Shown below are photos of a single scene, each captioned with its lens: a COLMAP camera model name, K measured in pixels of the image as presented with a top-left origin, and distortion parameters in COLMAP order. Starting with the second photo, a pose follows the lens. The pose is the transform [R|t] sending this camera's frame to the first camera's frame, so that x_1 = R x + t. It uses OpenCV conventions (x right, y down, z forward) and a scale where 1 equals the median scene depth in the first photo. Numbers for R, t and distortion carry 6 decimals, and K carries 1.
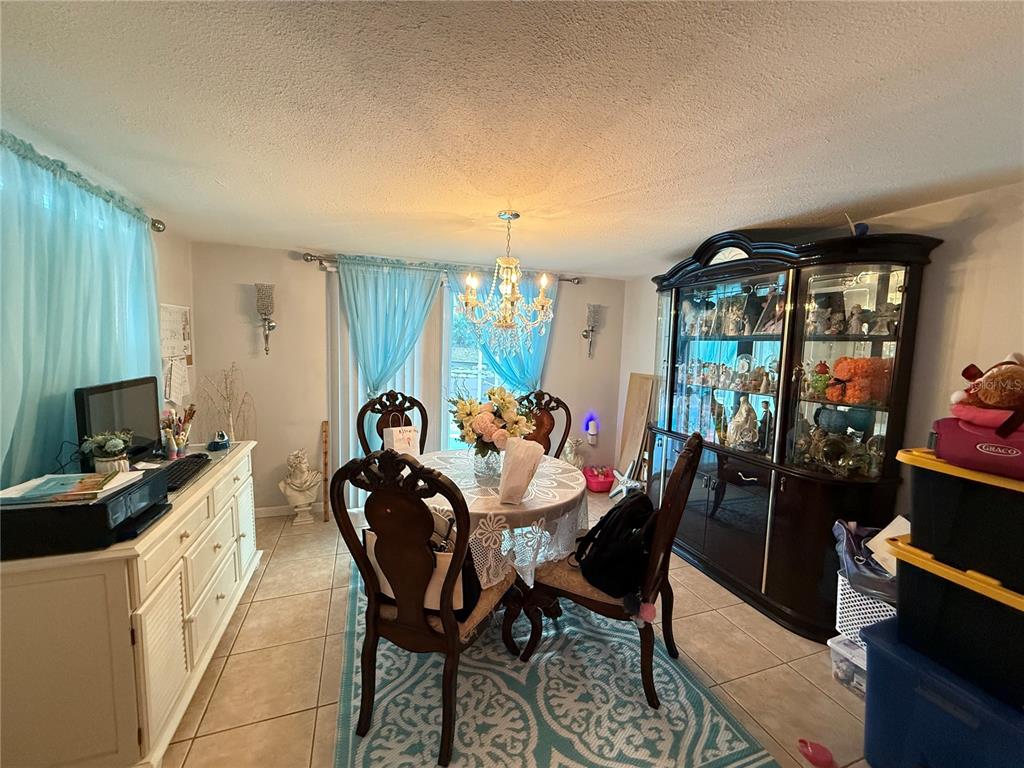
lens RADIAL K [[410.1, 0, 510.8], [0, 410.1, 382.9], [0, 0, 1]] dist [-0.010776, 0.000052]
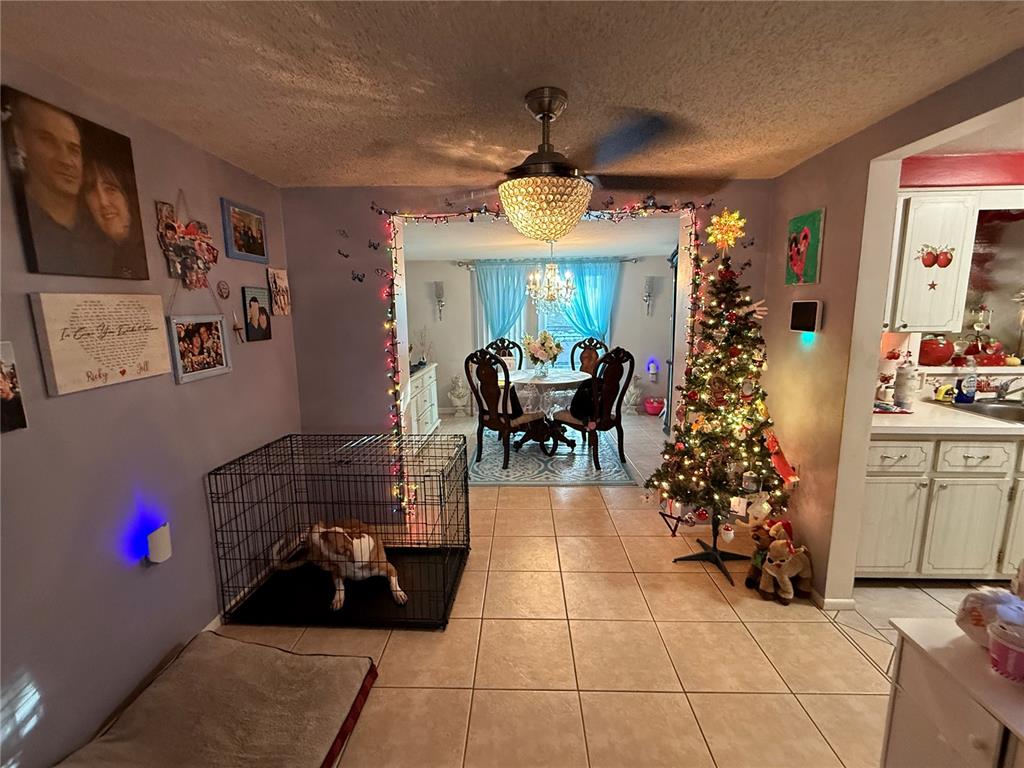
lens RADIAL K [[457.2, 0, 512.8], [0, 457.2, 384.5], [0, 0, 1]] dist [0.003127, 0.000100]
pose [[0.932315, 0.015326, -0.361322, 0.465717], [0.007602, 0.998050, 0.061948, 0.095877], [0.361567, -0.060501, 0.930381, -0.838076]]
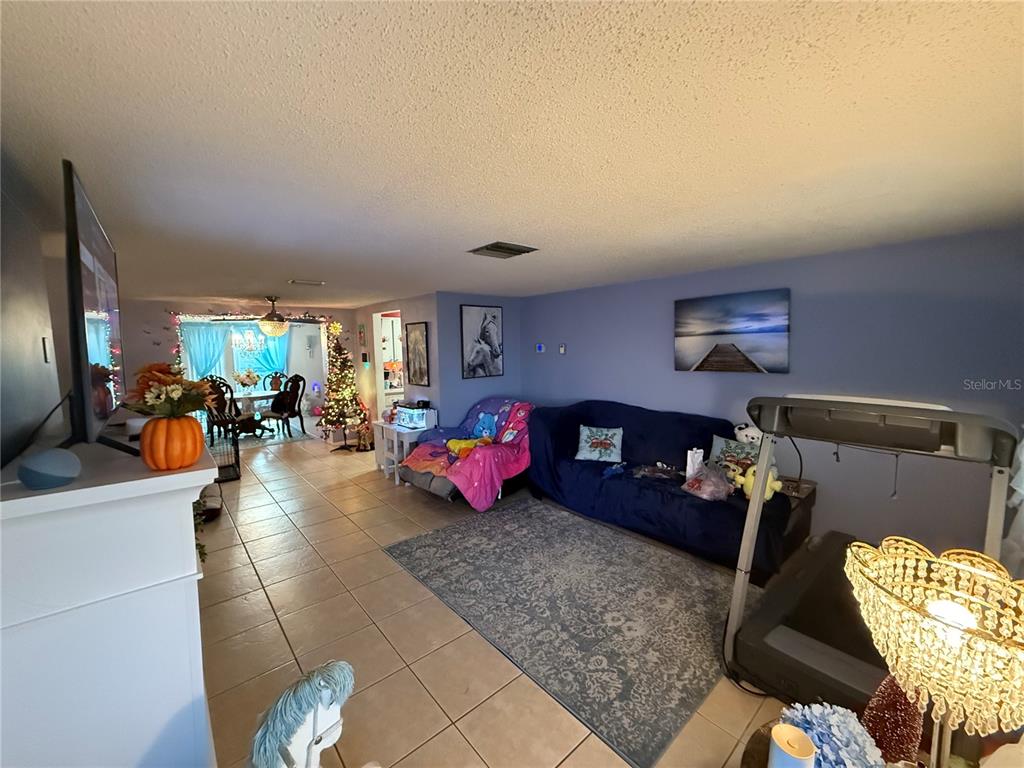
lens RADIAL K [[410.1, 0, 510.3], [0, 410.1, 378.6], [0, 0, 1]] dist [-0.010776, 0.000052]
pose [[0.930622, -0.080207, 0.357084, 0.582974], [0.084376, 0.996426, 0.003914, 0.199131], [-0.356121, 0.026487, 0.934064, -2.218456]]
